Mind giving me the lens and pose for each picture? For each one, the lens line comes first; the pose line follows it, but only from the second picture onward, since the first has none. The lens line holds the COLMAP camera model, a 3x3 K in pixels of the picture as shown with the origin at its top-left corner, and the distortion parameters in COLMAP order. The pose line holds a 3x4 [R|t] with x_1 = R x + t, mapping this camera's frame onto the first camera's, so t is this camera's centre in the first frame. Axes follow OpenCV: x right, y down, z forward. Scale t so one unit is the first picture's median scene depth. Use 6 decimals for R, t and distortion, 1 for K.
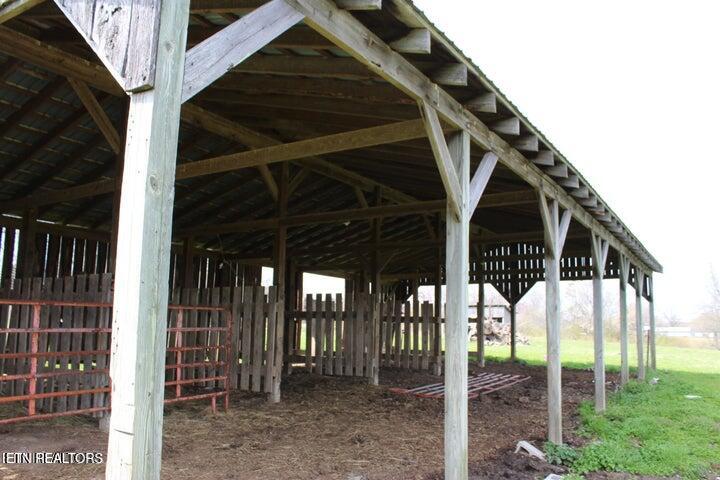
lens RADIAL K [[607.2, 0, 360.0], [0, 607.2, 240.0], [0, 0, 1]] dist [-0.199692, 0.215131]
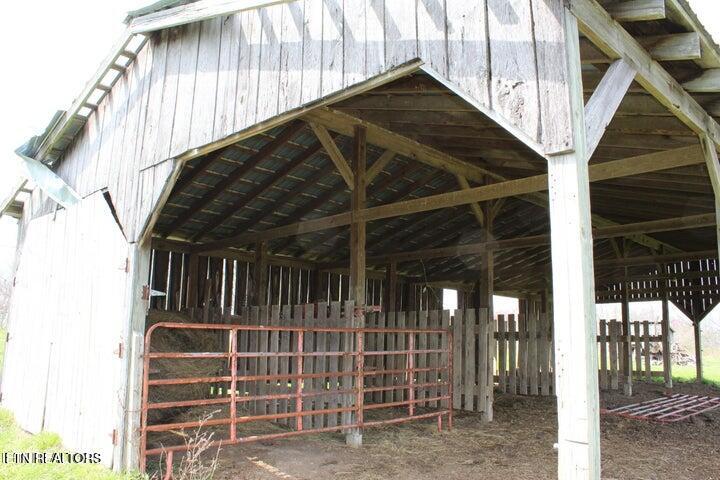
lens RADIAL K [[609.9, 0, 360.4], [0, 609.9, 248.5], [0, 0, 1]] dist [-0.129374, 0.097348]
pose [[0.976303, -0.032876, -0.213895, -0.141119], [0.029169, 0.999365, -0.020468, -0.013382], [0.214432, 0.013744, 0.976642, -0.075541]]
